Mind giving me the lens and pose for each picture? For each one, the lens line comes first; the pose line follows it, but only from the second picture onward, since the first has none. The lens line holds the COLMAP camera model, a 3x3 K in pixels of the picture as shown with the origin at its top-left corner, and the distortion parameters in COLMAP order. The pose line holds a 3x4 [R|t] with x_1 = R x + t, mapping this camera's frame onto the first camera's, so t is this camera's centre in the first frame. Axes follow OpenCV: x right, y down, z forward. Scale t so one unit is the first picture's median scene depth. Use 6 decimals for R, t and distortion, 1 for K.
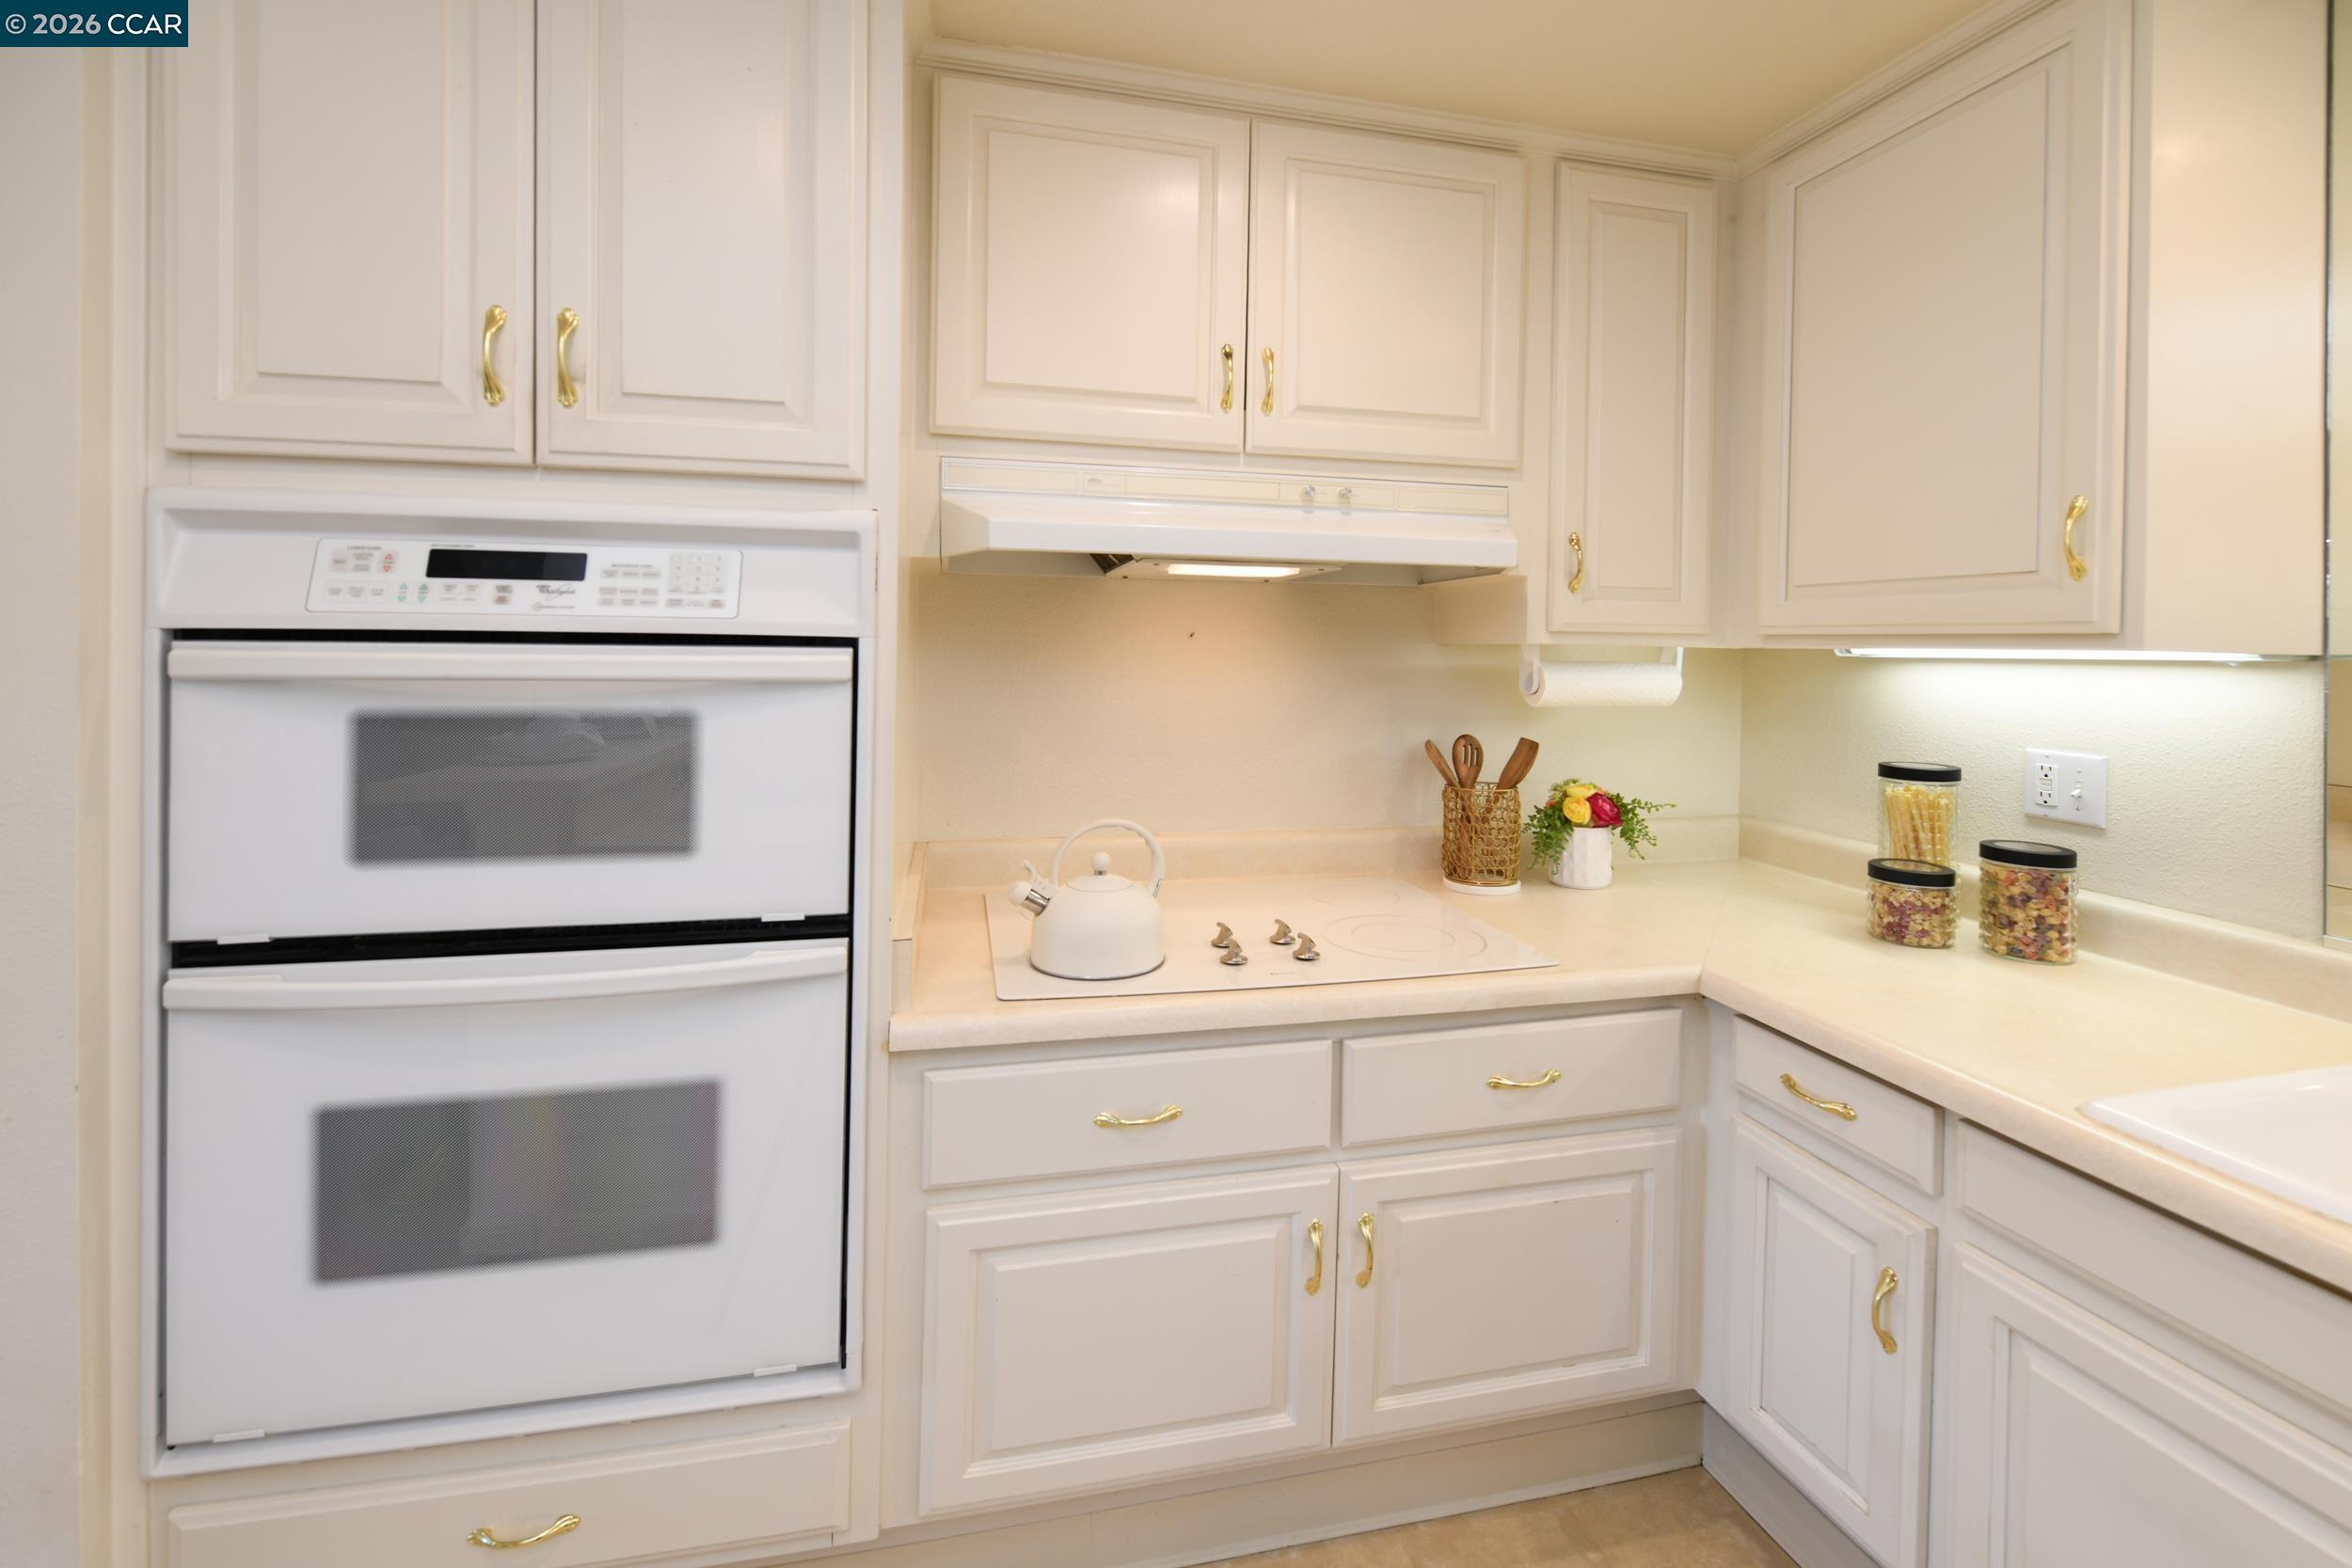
lens RADIAL K [[965.2, 0, 1184.2], [0, 965.2, 680.3], [0, 0, 1]] dist [-0.026454, 0.006509]
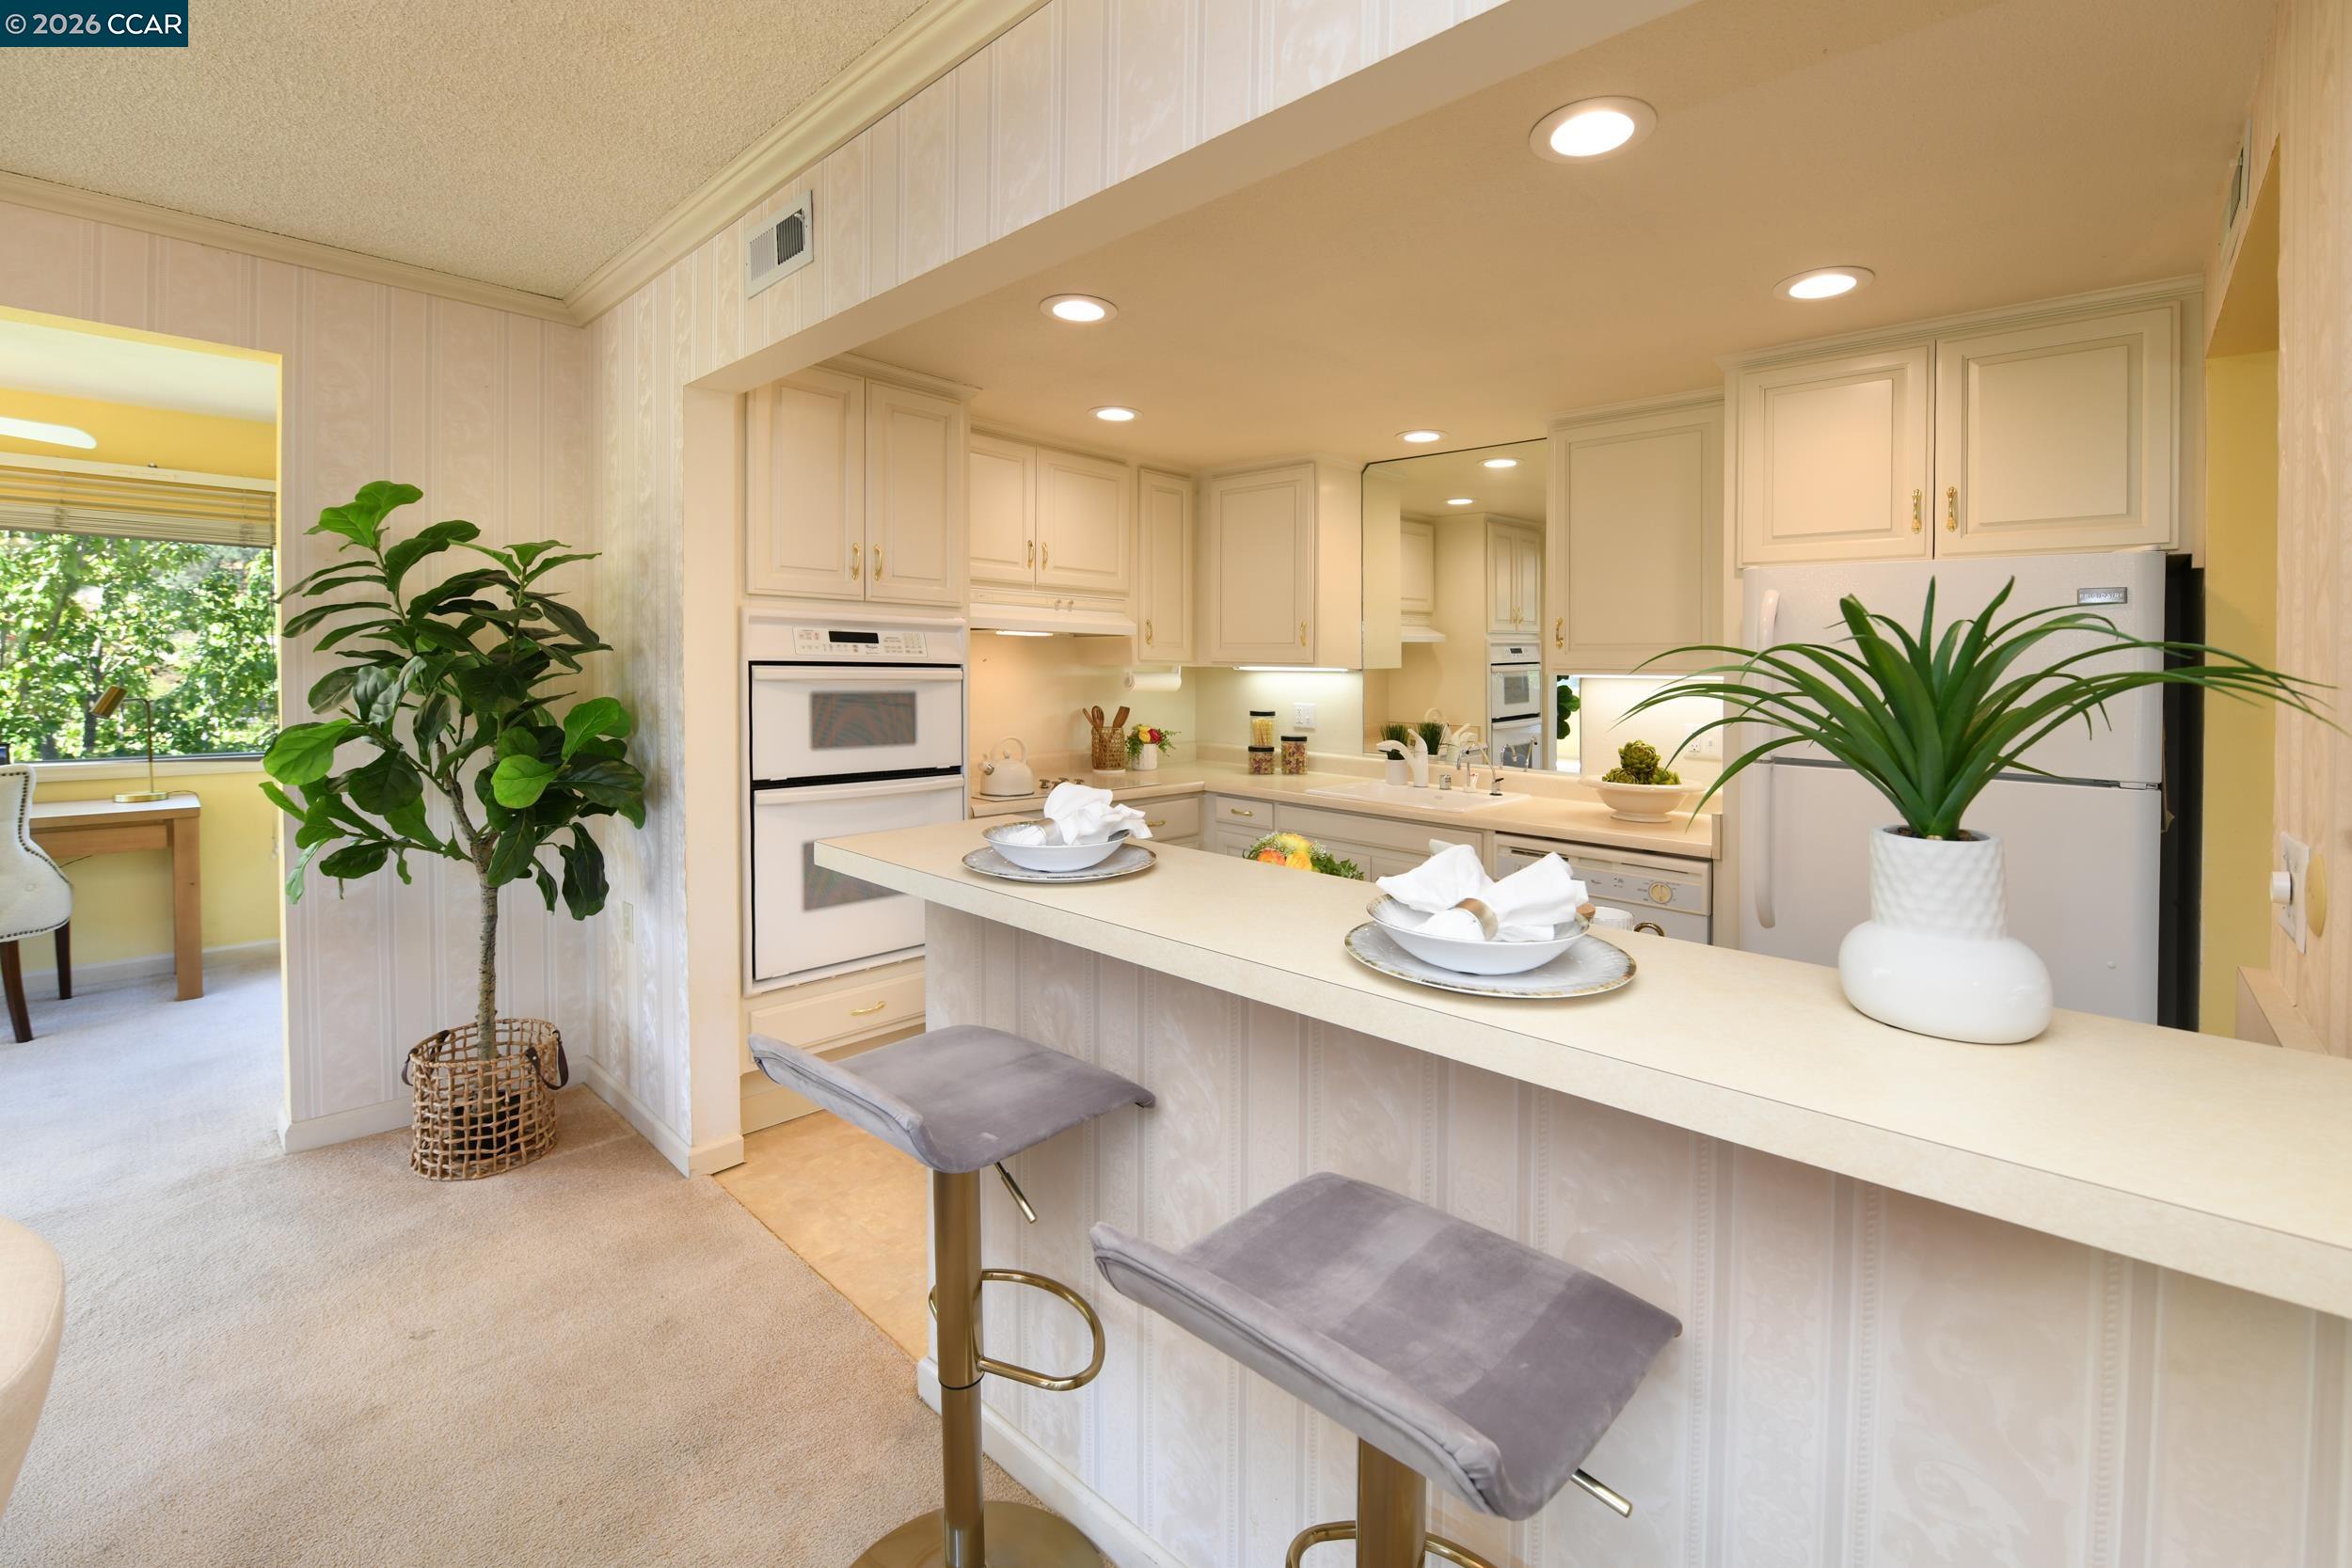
lens RADIAL K [[964.7, 0, 1179.4], [0, 964.7, 677.0], [0, 0, 1]] dist [-0.042788, -0.000282]
pose [[0.828007, -0.006758, 0.560676, -1.103926], [0.016834, 0.999776, -0.012810, 0.030182], [-0.560464, 0.020046, 0.827936, -1.310589]]
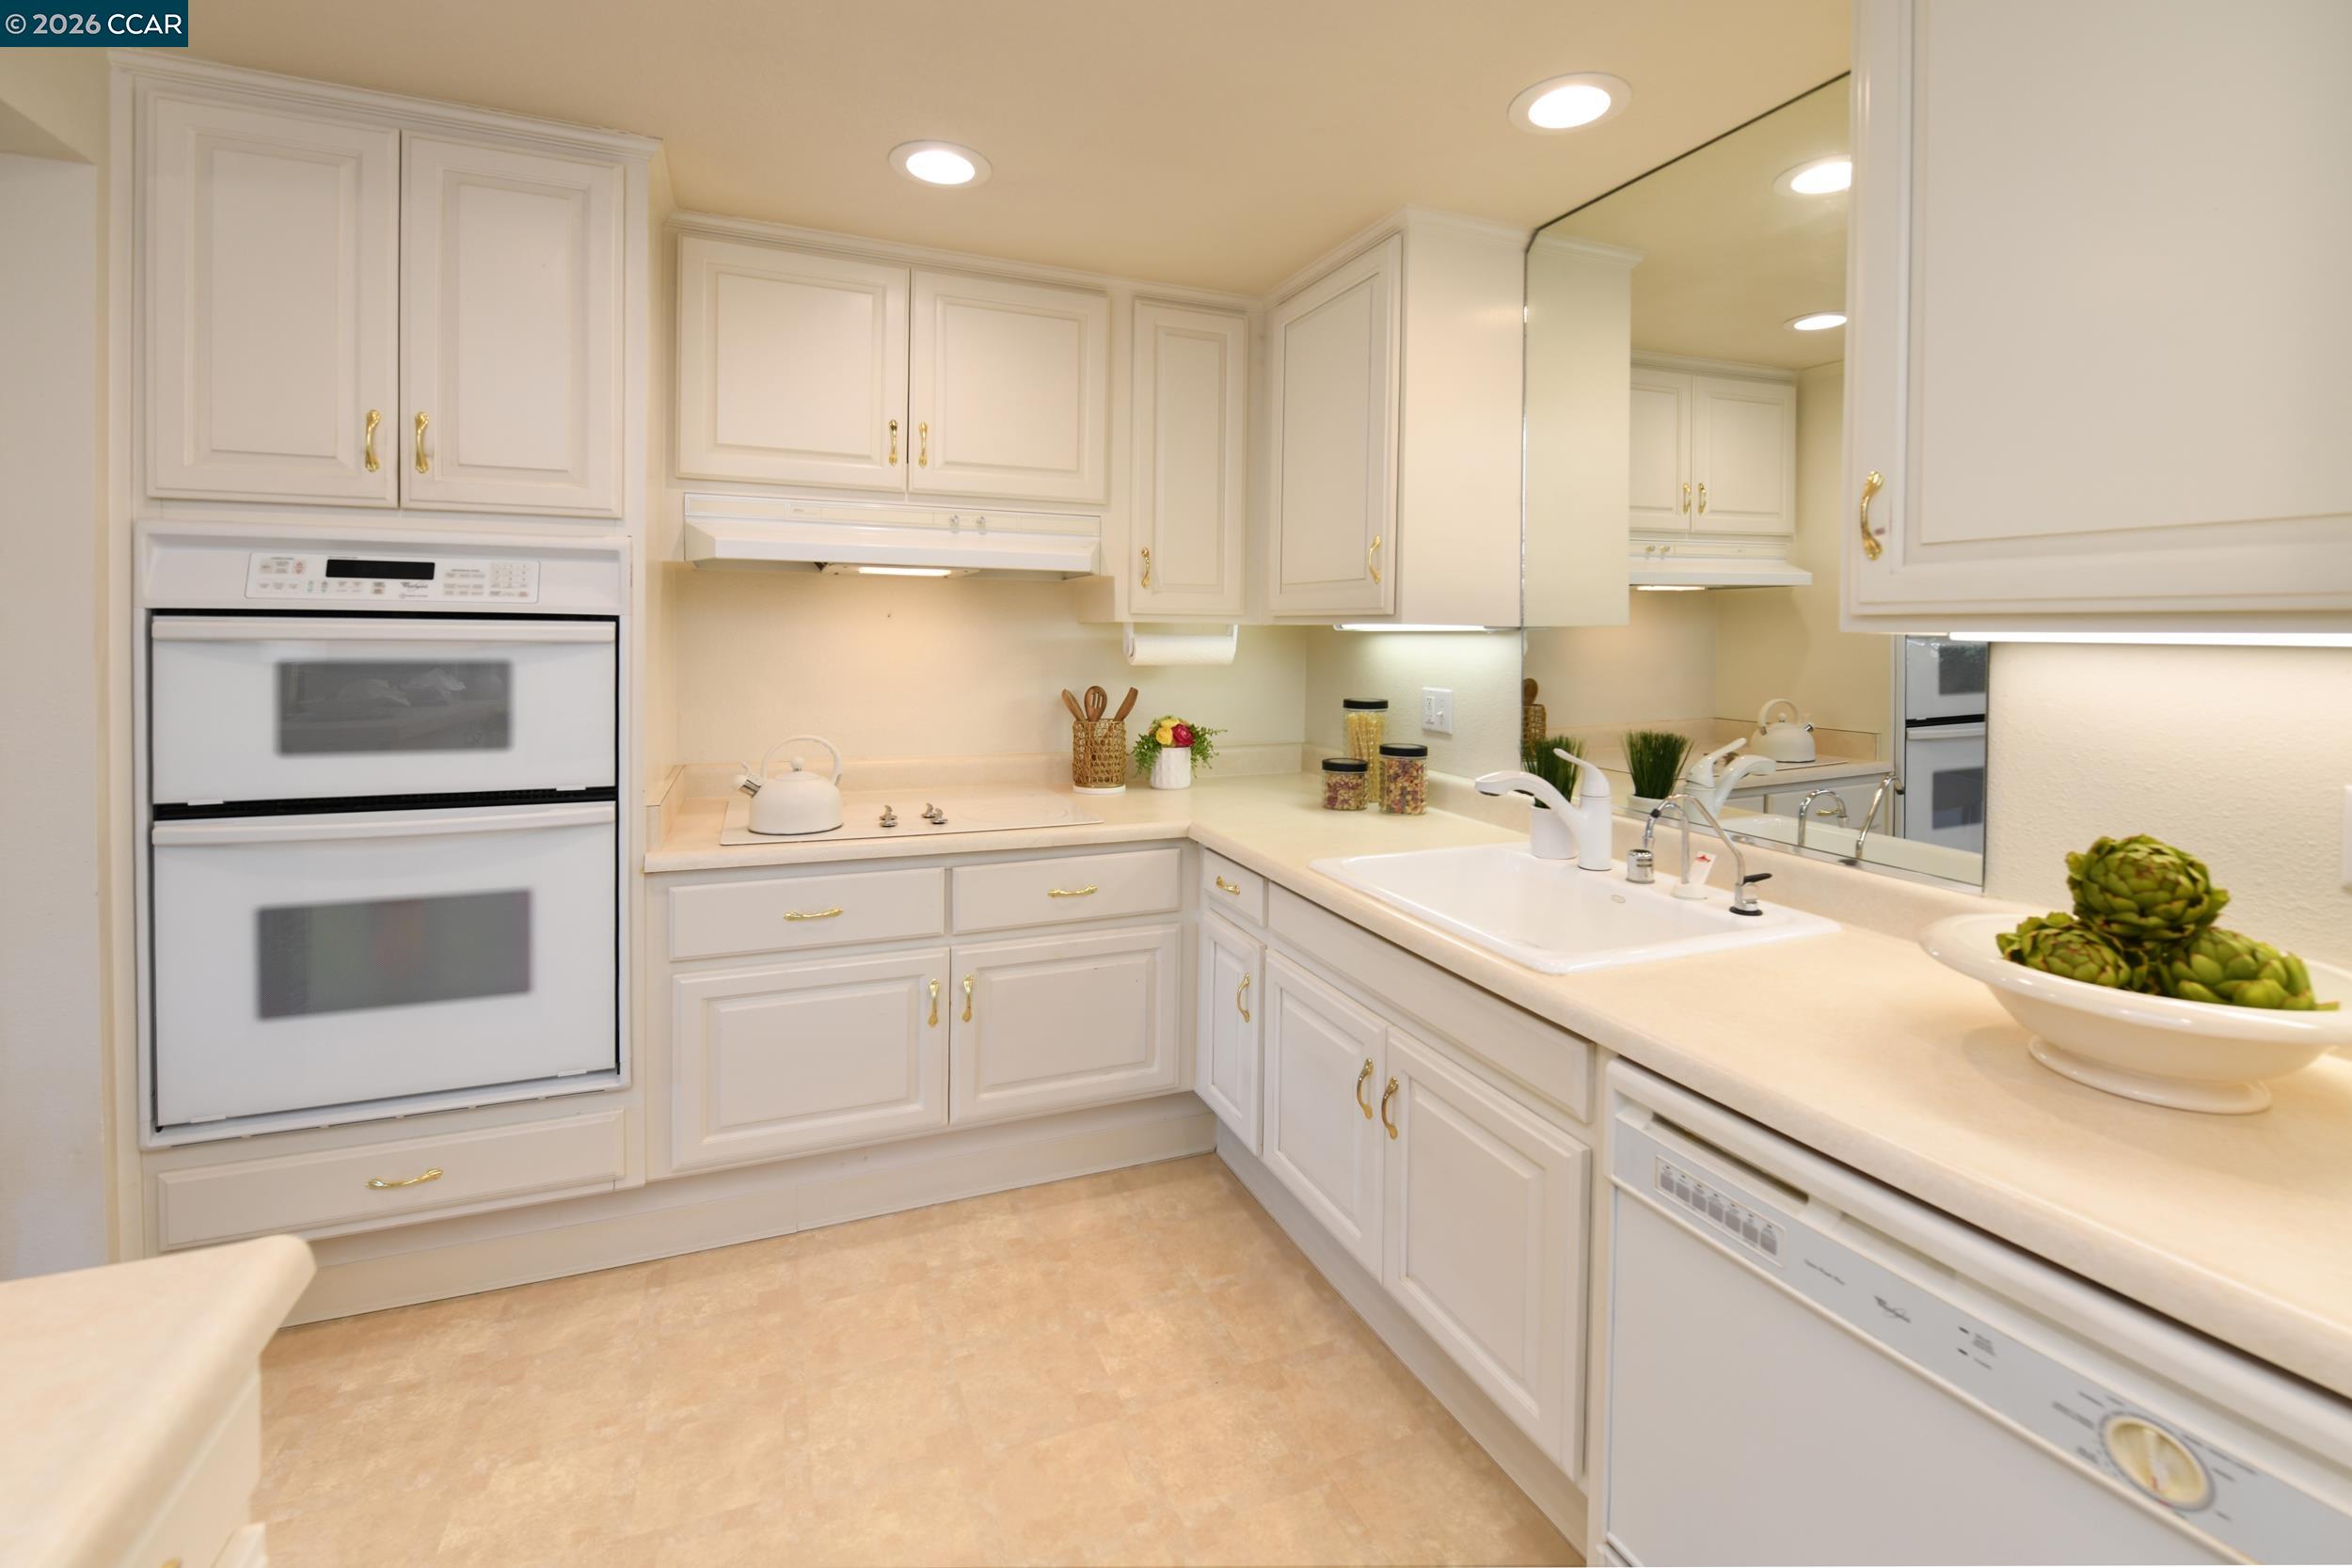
lens RADIAL K [[959.1, 0, 1194.3], [0, 959.1, 682.8], [0, 0, 1]] dist [-0.022614, 0.000295]
pose [[0.985801, -0.009800, 0.167629, 0.278832], [0.007044, 0.999830, 0.017026, 0.039173], [-0.167768, -0.015603, 0.985703, -0.597521]]
